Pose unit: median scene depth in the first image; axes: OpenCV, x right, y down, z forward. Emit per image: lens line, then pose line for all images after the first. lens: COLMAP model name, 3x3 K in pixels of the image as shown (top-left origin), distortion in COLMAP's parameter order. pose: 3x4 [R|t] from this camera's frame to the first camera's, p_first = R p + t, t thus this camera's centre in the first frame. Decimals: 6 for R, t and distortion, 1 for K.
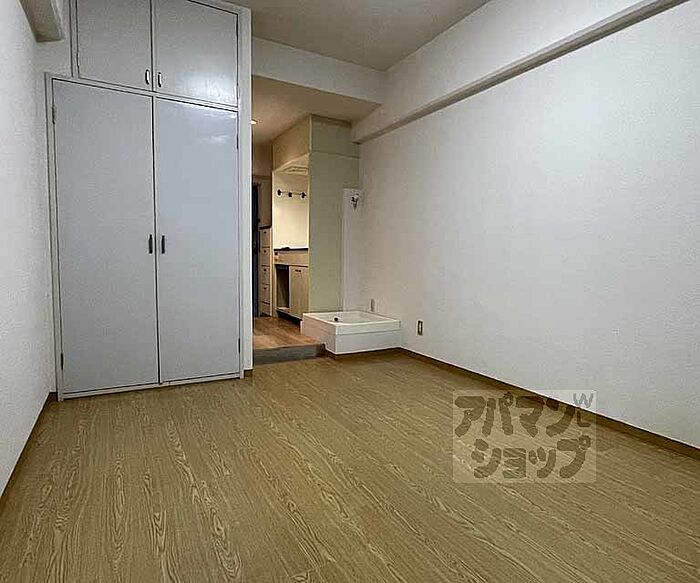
lens RADIAL K [[432.3, 0, 373.3], [0, 432.3, 291.3], [0, 0, 1]] dist [0.010106, 0.002523]
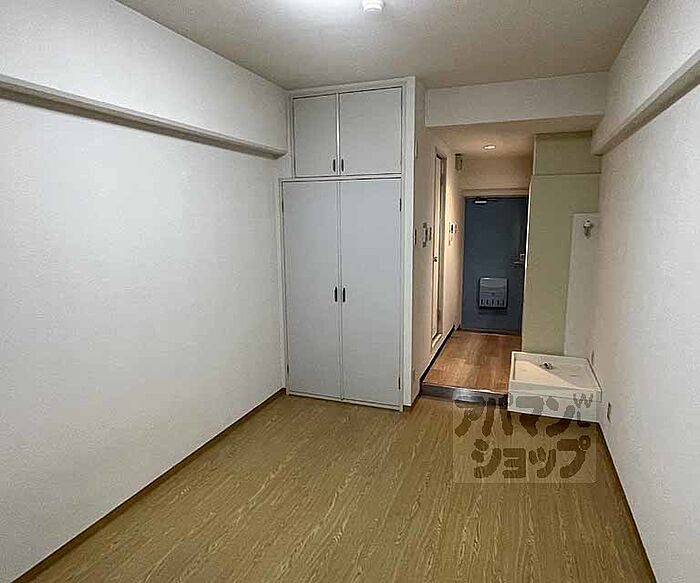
lens RADIAL K [[432.3, 0, 373.3], [0, 432.3, 291.3], [0, 0, 1]] dist [0.010106, 0.002523]
pose [[0.647699, 0.110284, -0.753872, 0.400412], [-0.044235, 0.993243, 0.107296, -0.196981], [0.760611, -0.036147, 0.648201, 0.187392]]
